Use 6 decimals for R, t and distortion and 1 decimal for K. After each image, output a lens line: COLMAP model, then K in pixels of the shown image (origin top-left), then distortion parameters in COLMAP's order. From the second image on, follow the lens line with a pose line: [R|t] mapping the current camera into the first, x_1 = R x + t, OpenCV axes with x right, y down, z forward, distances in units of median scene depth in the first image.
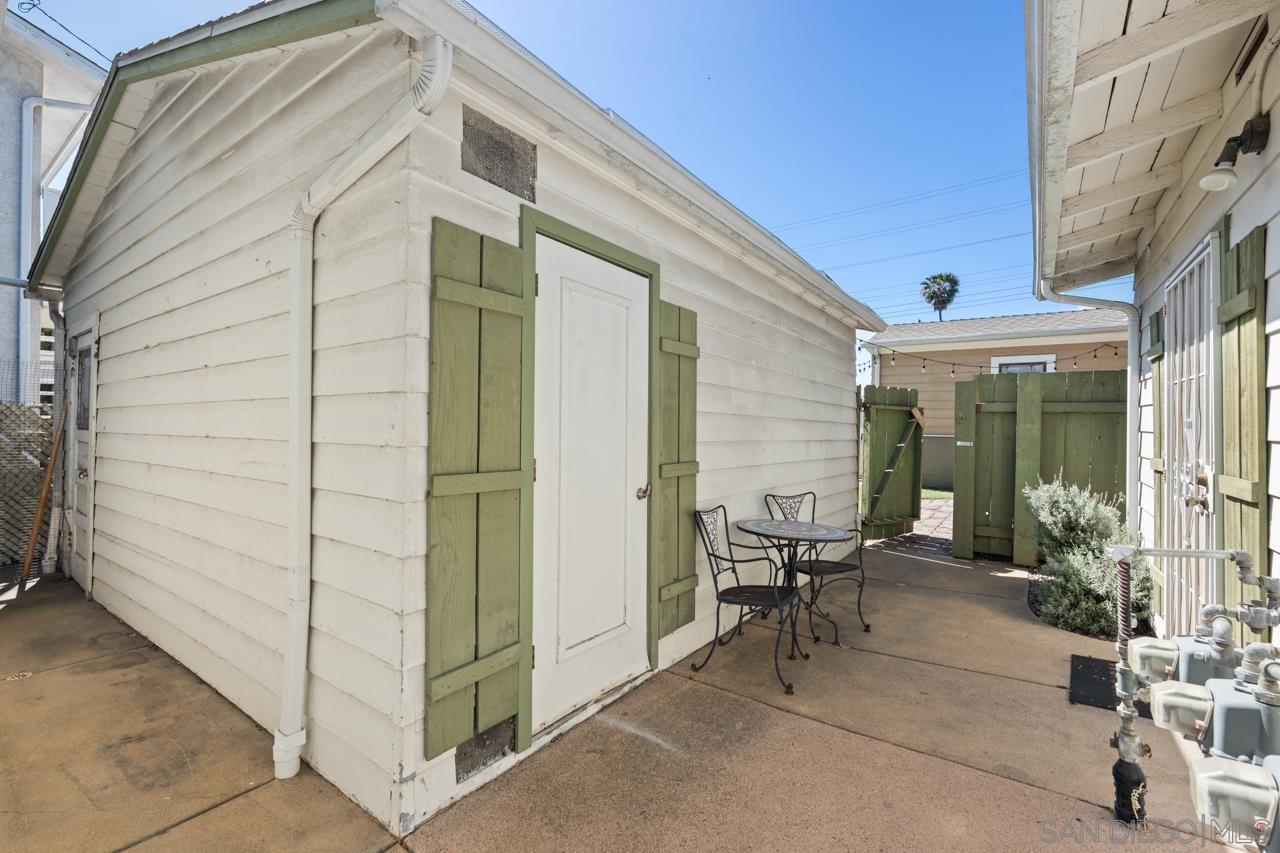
lens RADIAL K [[559.7, 0, 637.7], [0, 559.7, 426.9], [0, 0, 1]] dist [-0.005611, 0.000109]
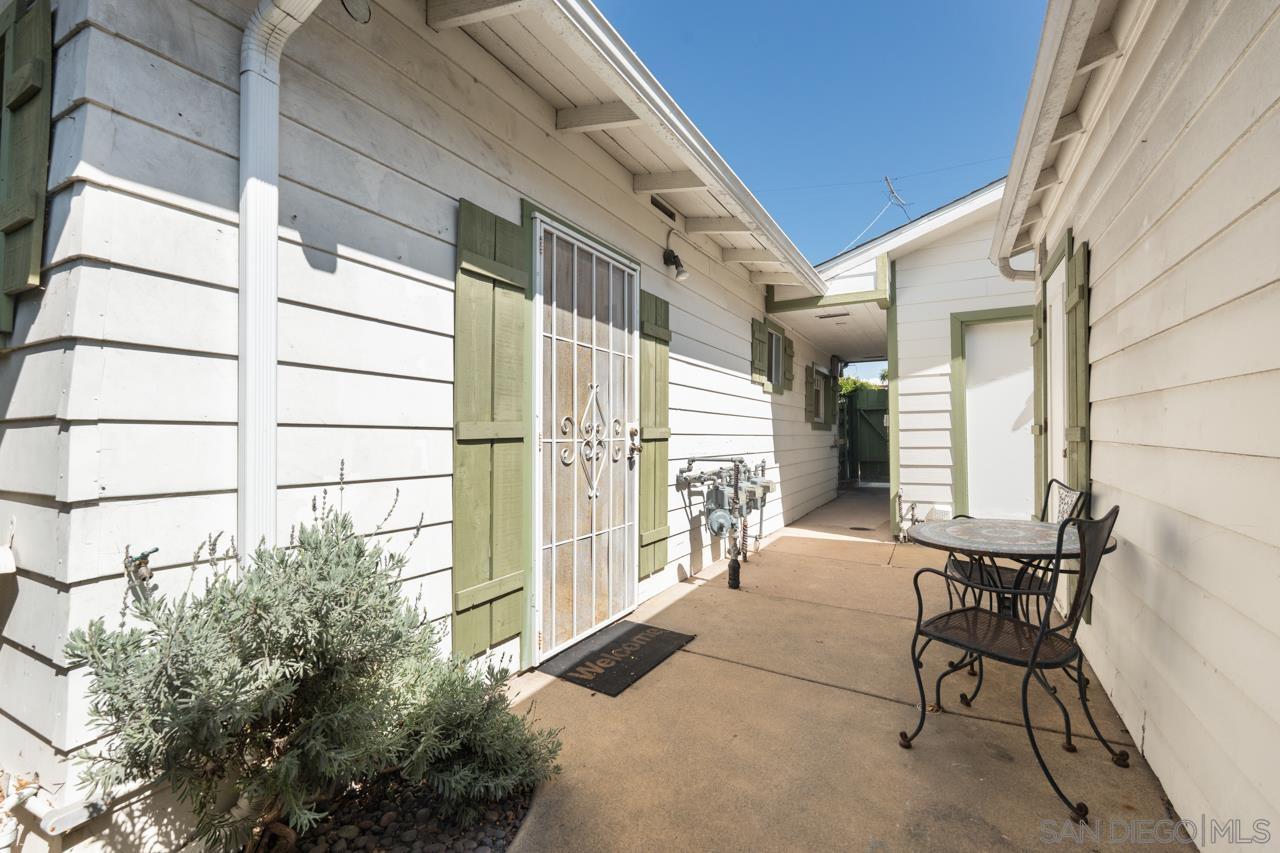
lens RADIAL K [[559.7, 0, 643.9], [0, 559.7, 427.9], [0, 0, 1]] dist [-0.005611, 0.000109]
pose [[-0.992574, -0.008495, -0.121347, 0.779775], [-0.006056, 0.999772, -0.020452, 0.074981], [0.121493, -0.019566, -0.992399, 1.613194]]
